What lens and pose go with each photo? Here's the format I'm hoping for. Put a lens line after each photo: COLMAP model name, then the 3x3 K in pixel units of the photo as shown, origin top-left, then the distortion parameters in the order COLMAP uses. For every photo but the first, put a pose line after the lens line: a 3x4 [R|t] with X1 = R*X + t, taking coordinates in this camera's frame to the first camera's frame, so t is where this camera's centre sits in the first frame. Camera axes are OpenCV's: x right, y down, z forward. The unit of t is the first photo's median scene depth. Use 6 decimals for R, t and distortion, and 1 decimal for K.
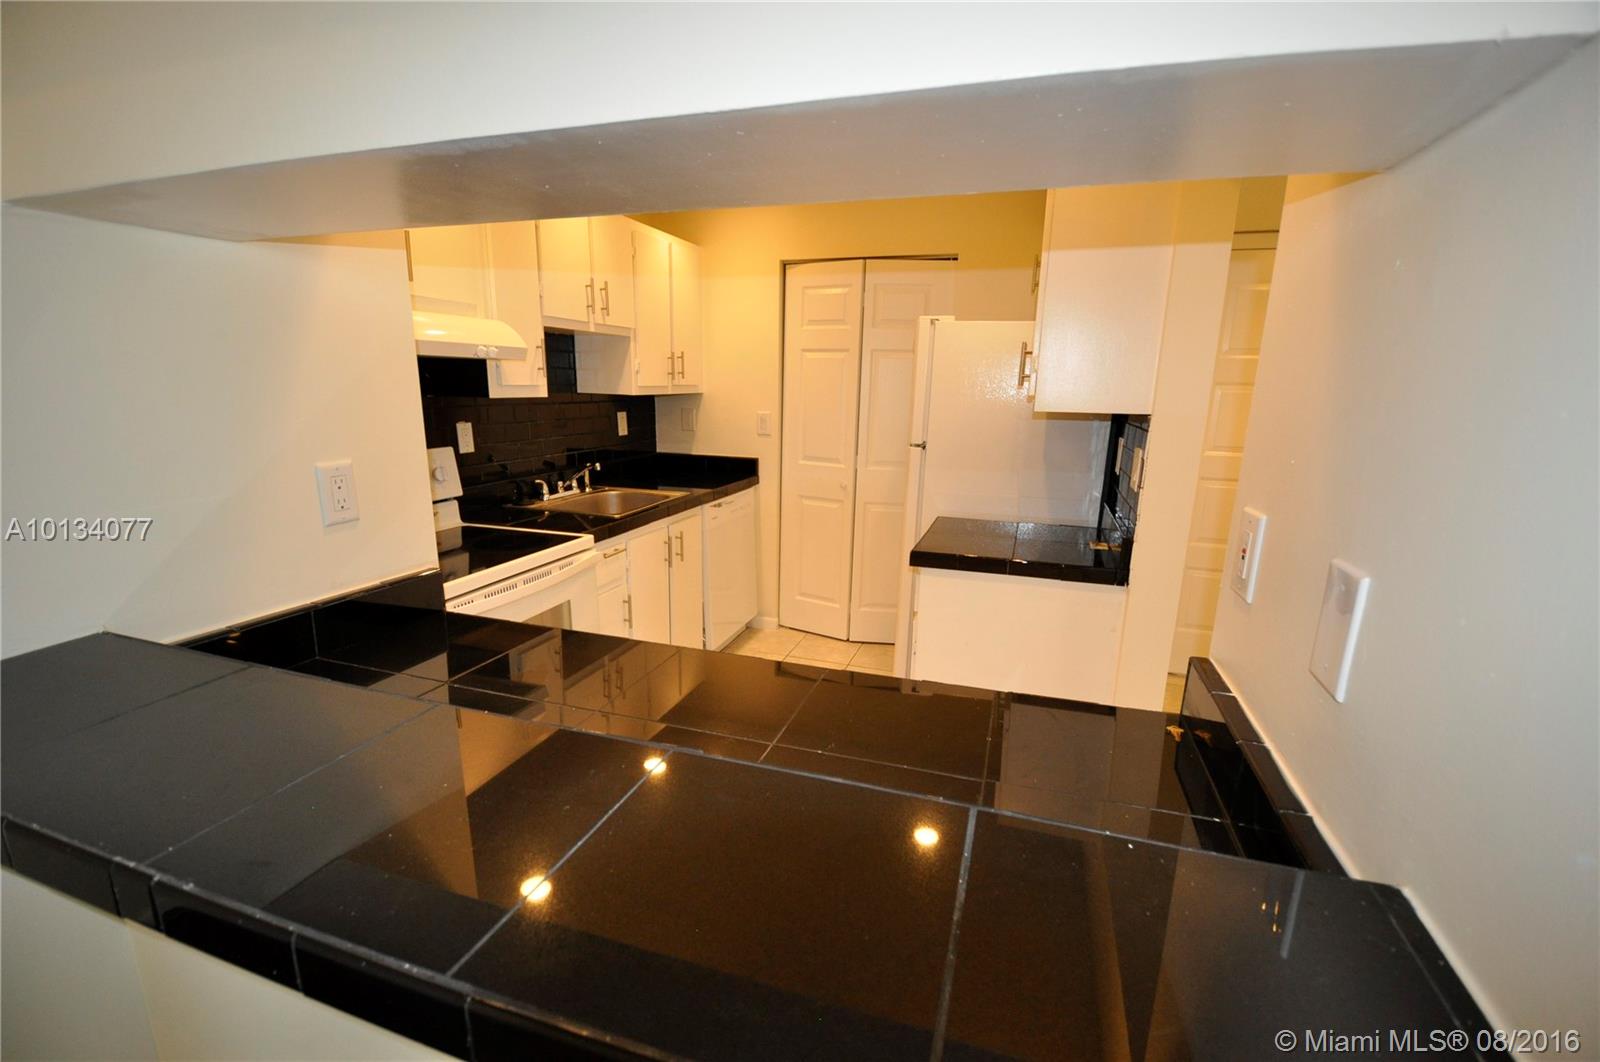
lens RADIAL K [[696.6, 0, 797.0], [0, 696.6, 535.5], [0, 0, 1]] dist [0.029850, -0.028306]
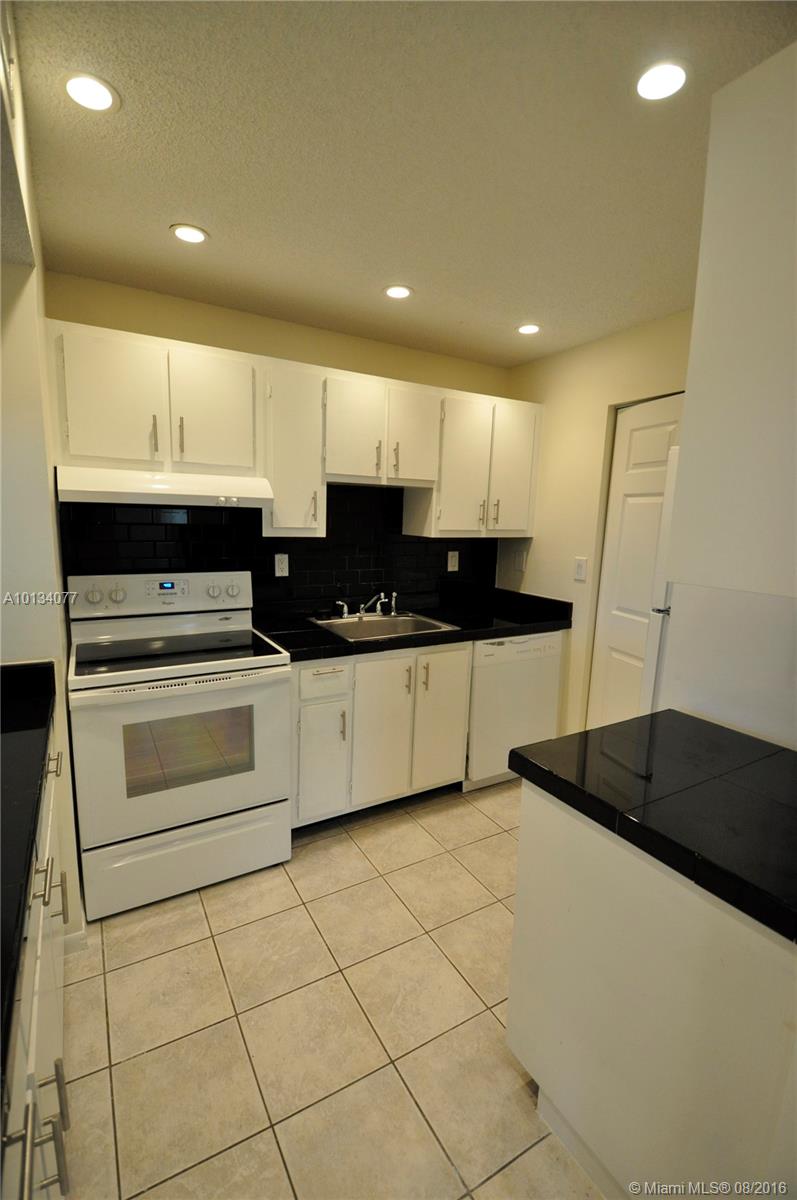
lens RADIAL K [[499.6, 0, 394.8], [0, 499.6, 597.3], [0, 0, 1]] dist [-0.000578, 0.000200]
pose [[0.726206, 0.105112, -0.679394, 0.297468], [-0.159265, 0.987080, -0.017522, -0.080676], [0.668775, 0.120928, 0.733564, 0.370939]]
